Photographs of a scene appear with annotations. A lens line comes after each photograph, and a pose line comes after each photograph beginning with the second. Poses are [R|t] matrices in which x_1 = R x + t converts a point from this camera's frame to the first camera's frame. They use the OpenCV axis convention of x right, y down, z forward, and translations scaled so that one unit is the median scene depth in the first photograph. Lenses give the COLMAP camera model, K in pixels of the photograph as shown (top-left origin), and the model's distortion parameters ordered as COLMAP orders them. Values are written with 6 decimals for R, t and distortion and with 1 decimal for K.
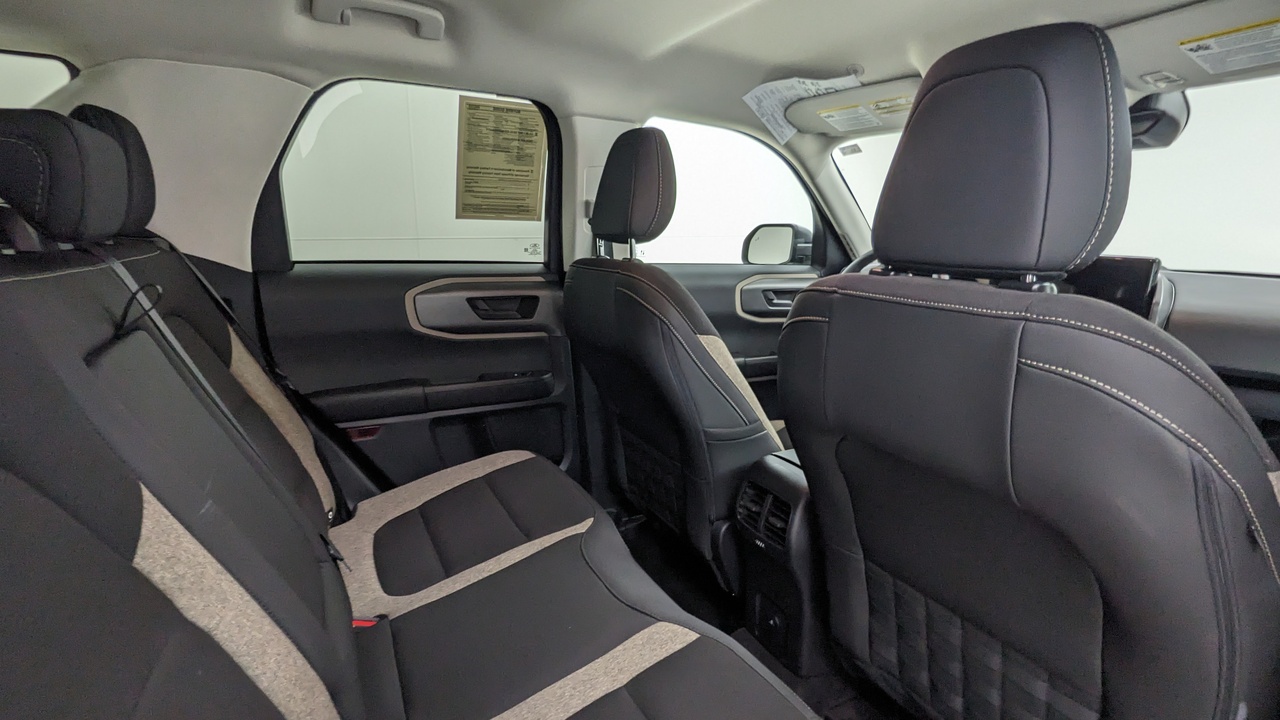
lens RADIAL K [[611.5, 0, 643.4], [0, 611.5, 363.3], [0, 0, 1]] dist [-0.002428, -0.001134]
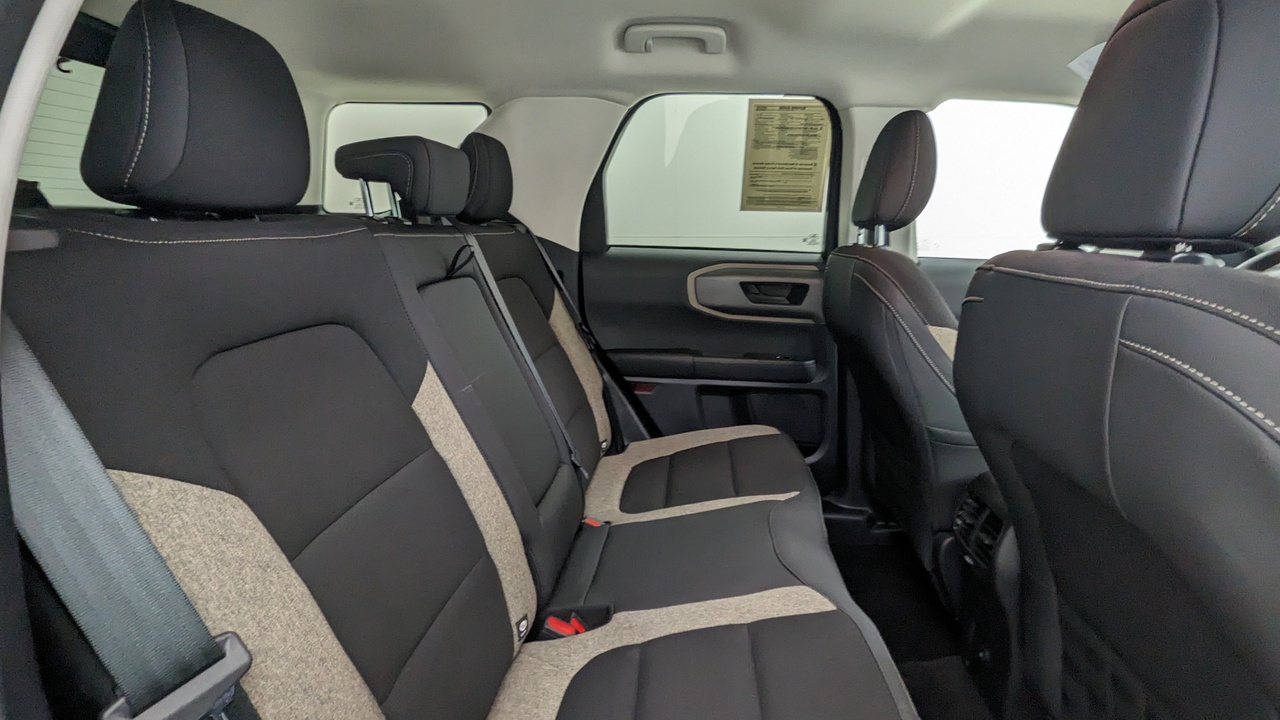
lens RADIAL K [[596.0, 0, 631.5], [0, 596.0, 359.9], [0, 0, 1]] dist [-0.001774, -0.000247]
pose [[0.837477, 0.119957, -0.533144, 0.155333], [-0.120743, 0.992116, 0.033559, 0.023518], [0.532967, 0.036268, 0.845359, -0.017246]]
